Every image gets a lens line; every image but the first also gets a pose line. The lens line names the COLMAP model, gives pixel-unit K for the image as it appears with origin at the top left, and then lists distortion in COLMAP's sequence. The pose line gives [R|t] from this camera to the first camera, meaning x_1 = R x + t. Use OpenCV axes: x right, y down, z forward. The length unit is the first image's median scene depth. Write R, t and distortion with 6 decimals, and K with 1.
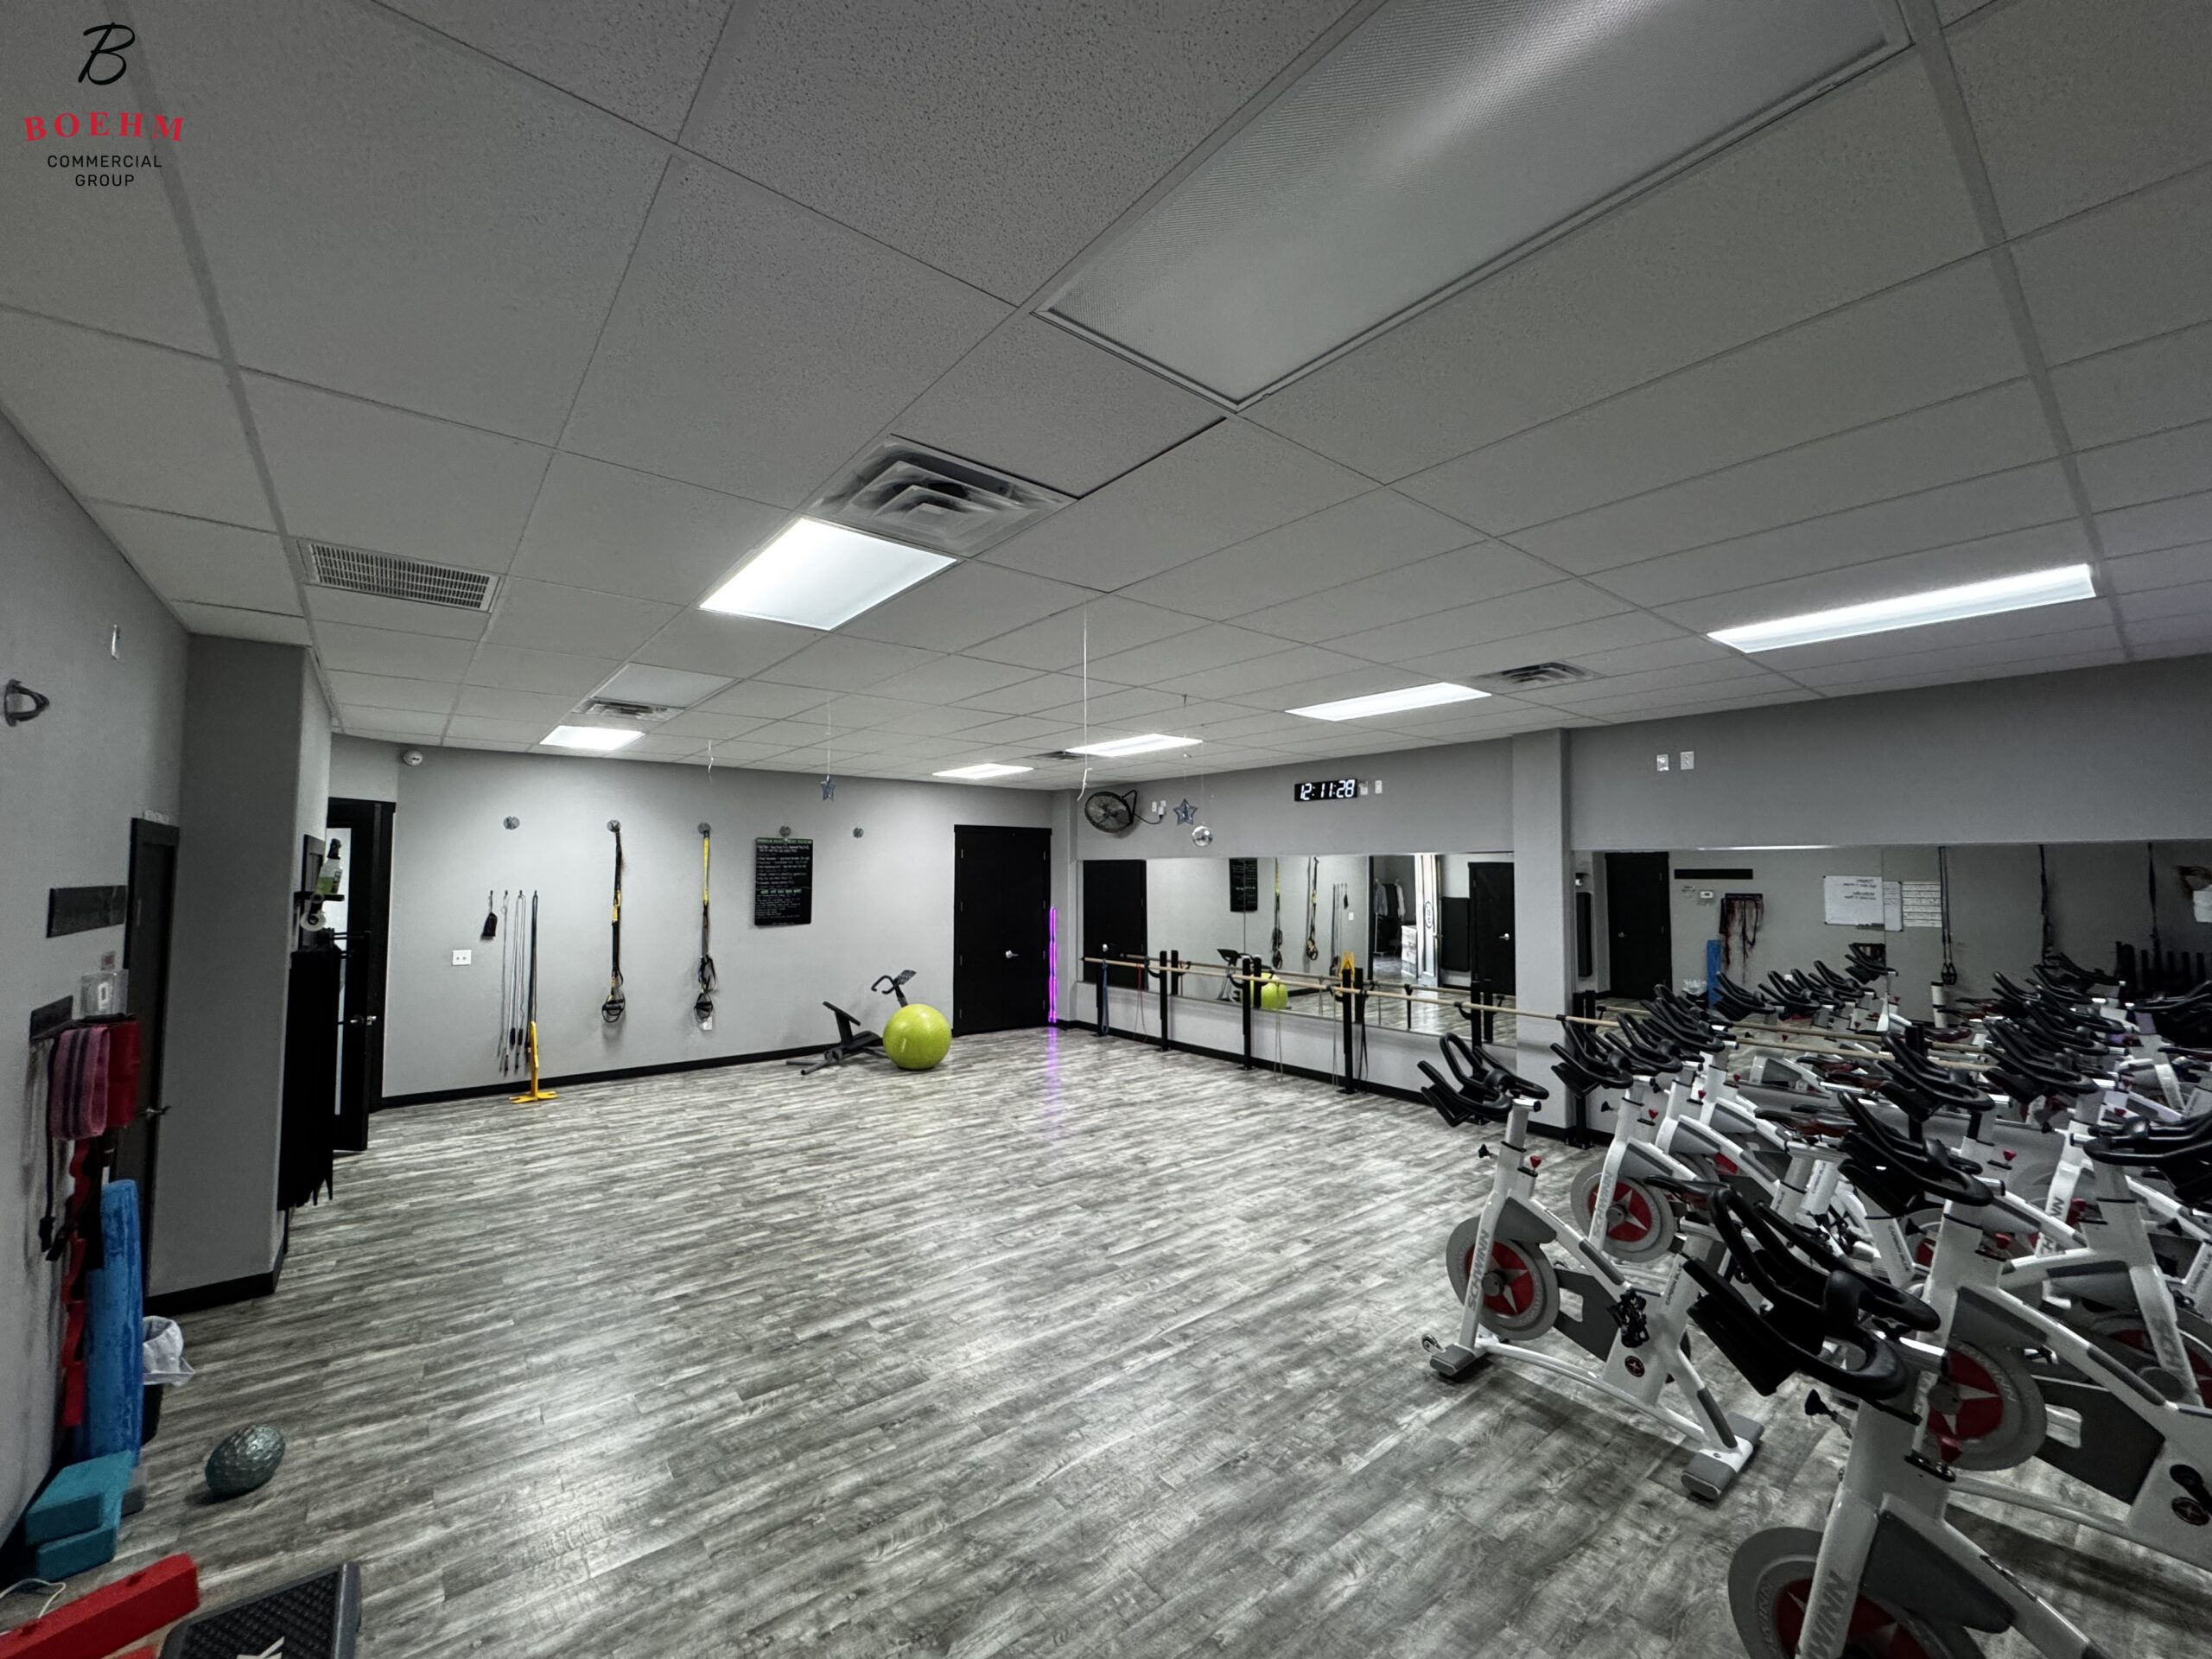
lens RADIAL K [[889.9, 0, 1104.9], [0, 889.9, 826.8], [0, 0, 1]] dist [-0.000491, 0.000070]
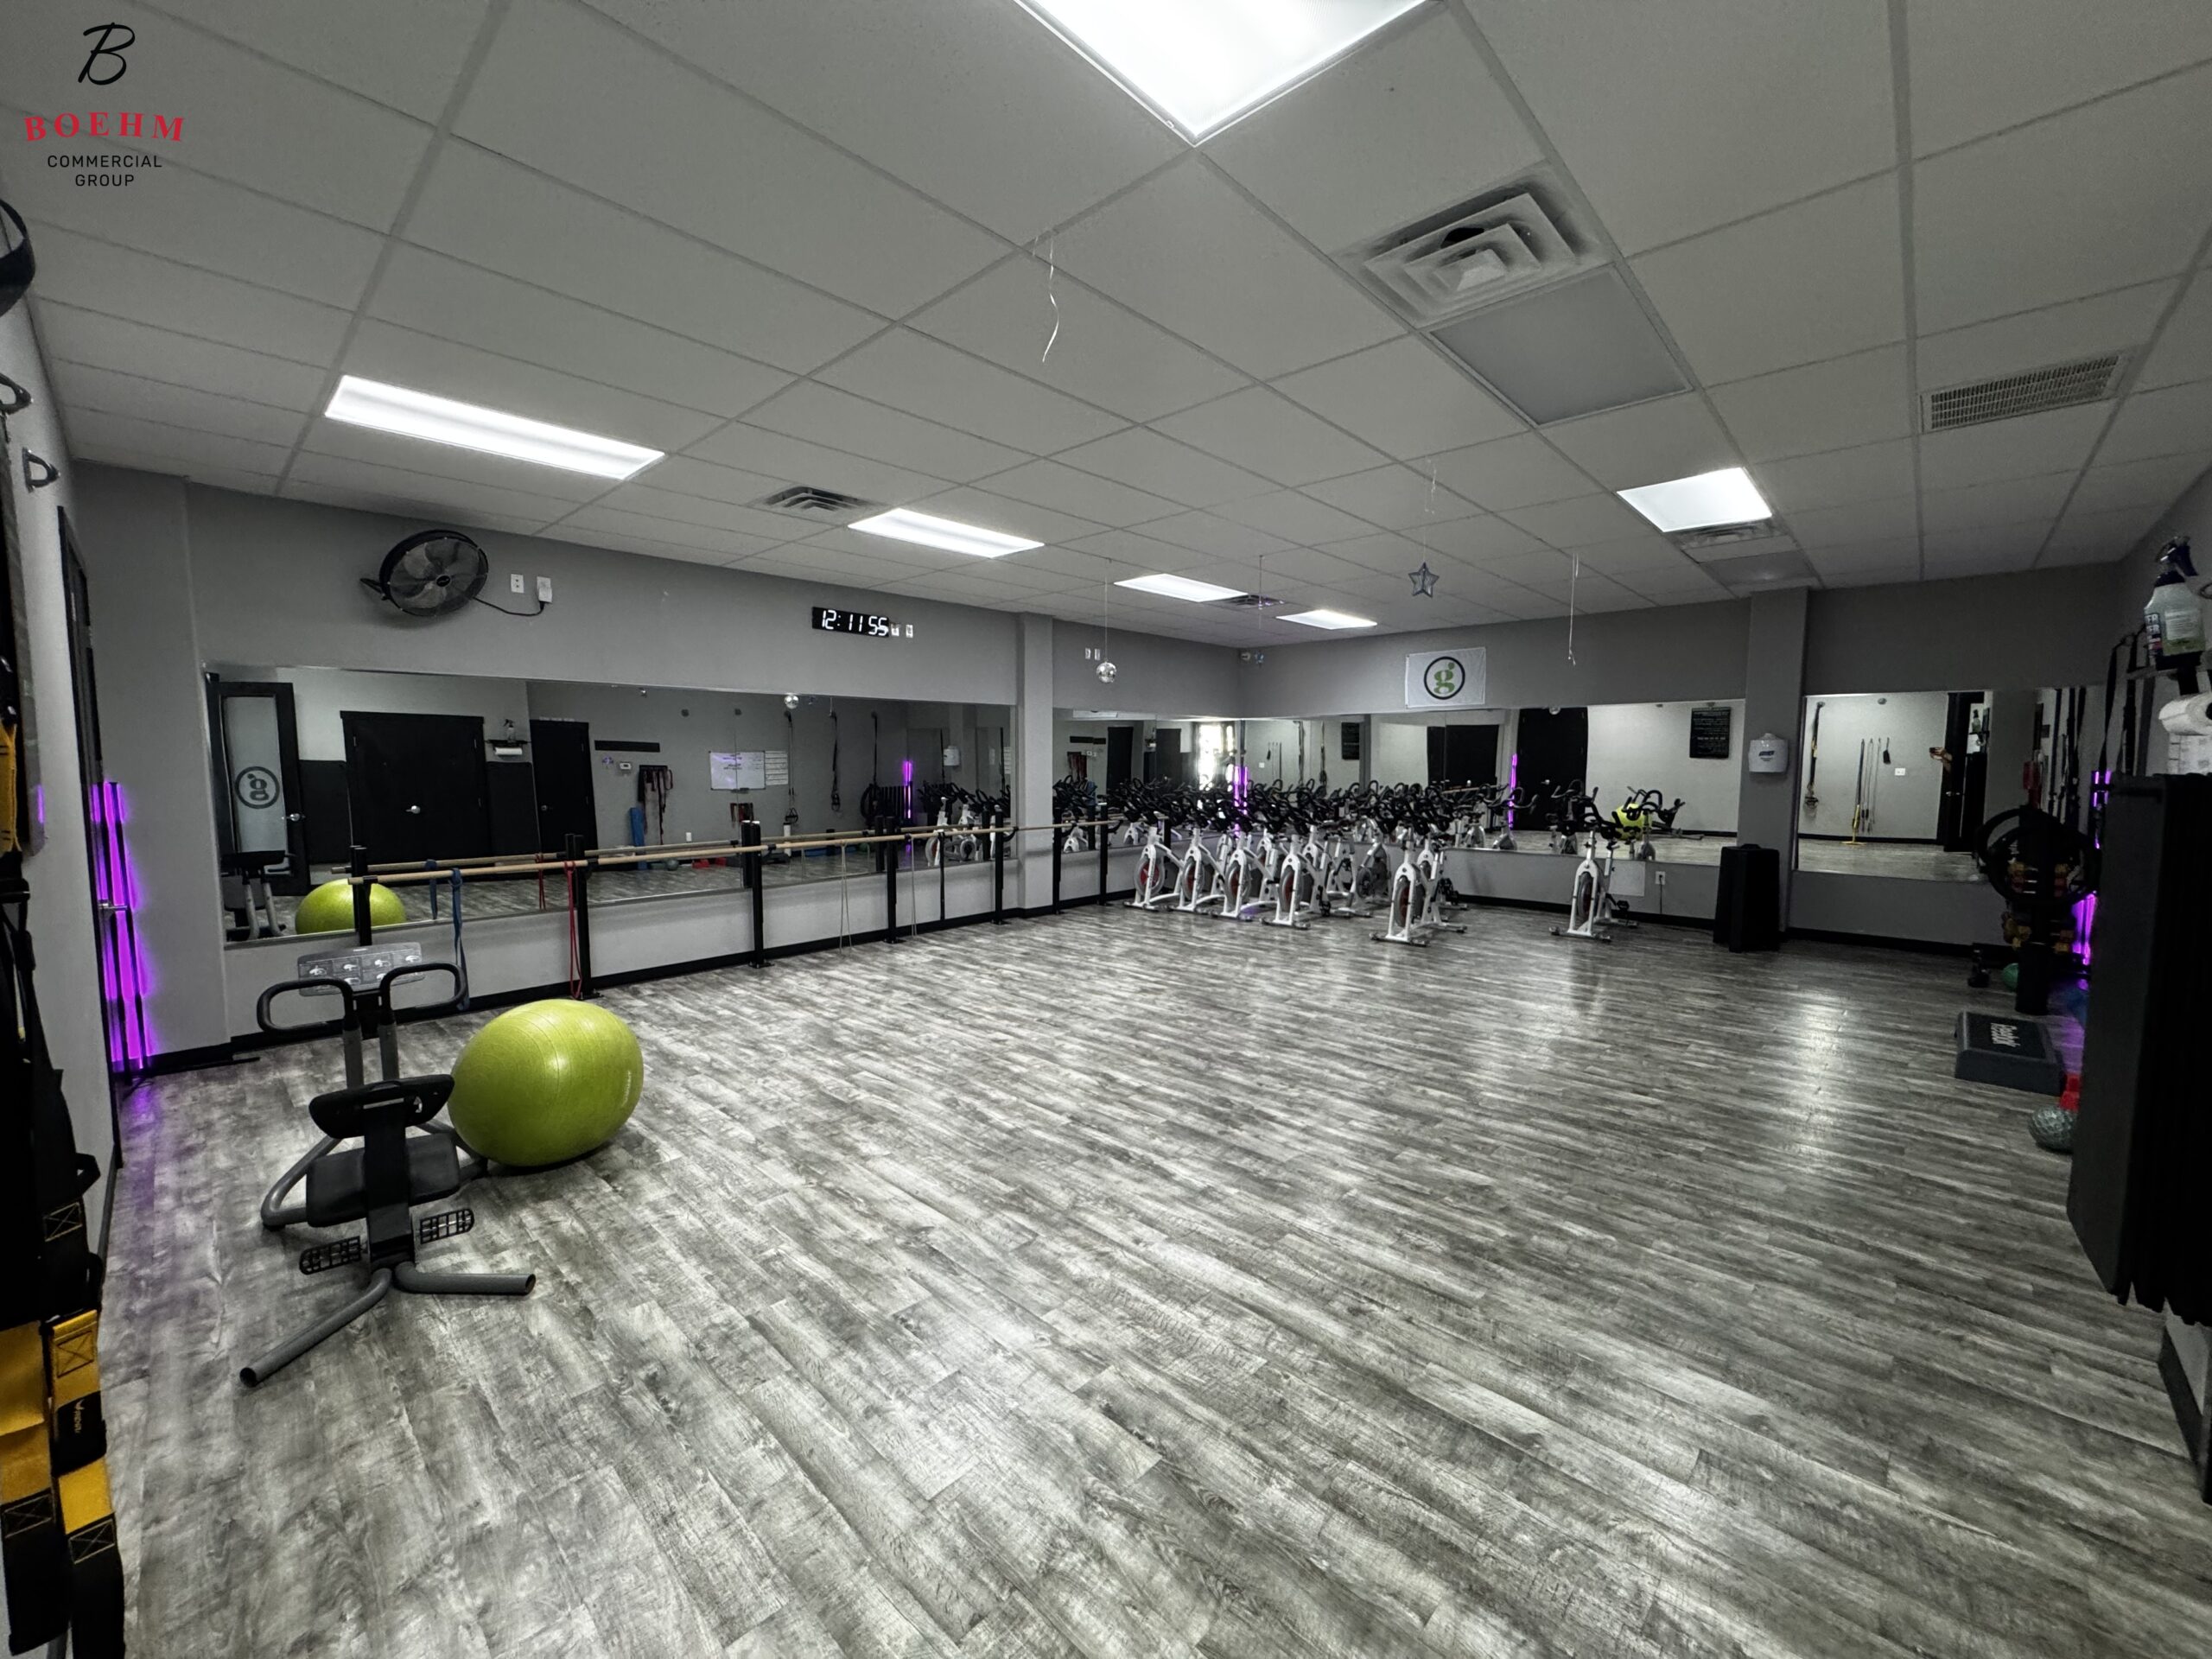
lens RADIAL K [[889.9, 0, 1104.9], [0, 889.9, 826.8], [0, 0, 1]] dist [-0.000491, 0.000070]
pose [[-0.144385, -0.077926, 0.986448, -0.946845], [-0.050566, 0.996173, 0.071293, 0.119919], [-0.988229, -0.039587, -0.147772, 1.218194]]
